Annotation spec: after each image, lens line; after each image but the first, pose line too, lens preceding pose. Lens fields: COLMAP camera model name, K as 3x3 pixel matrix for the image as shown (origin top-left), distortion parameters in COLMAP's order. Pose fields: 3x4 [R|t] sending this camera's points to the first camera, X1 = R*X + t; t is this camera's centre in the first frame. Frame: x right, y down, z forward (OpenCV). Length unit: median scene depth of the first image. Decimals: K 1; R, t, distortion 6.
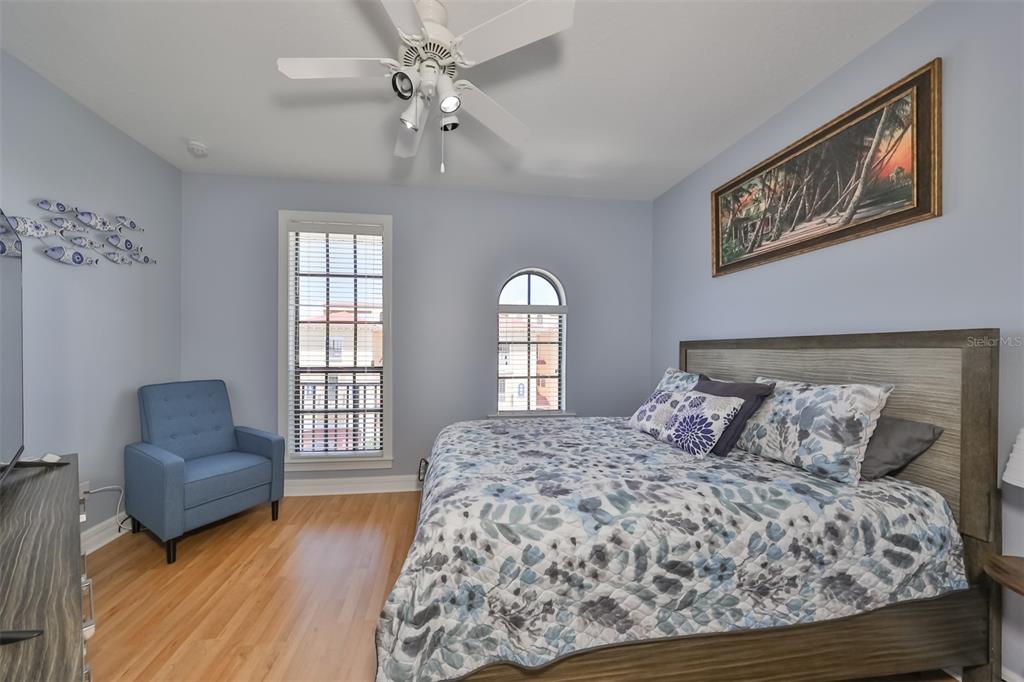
lens RADIAL K [[323.0, 0, 482.6], [0, 323.0, 347.7], [0, 0, 1]] dist [-0.004070, 0.000470]
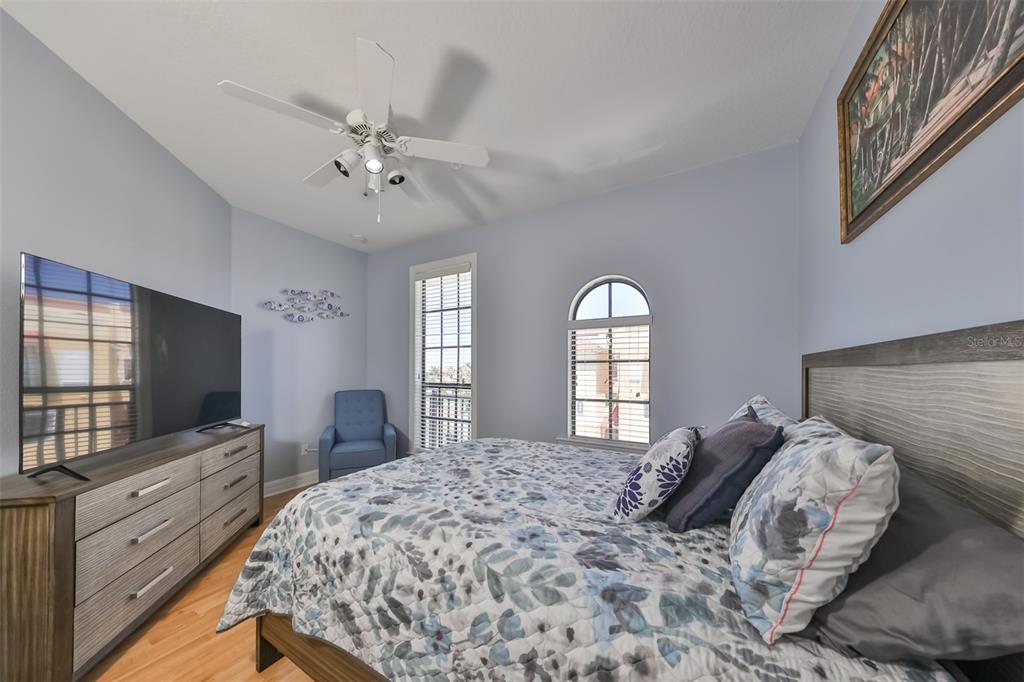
lens RADIAL K [[323.0, 0, 516.8], [0, 323.0, 363.2], [0, 0, 1]] dist [-0.004070, 0.000470]
pose [[0.808392, -0.013469, -0.588491, 0.733081], [0.003435, 0.999829, -0.018164, 0.008186], [0.588635, 0.012662, 0.808300, 0.238752]]
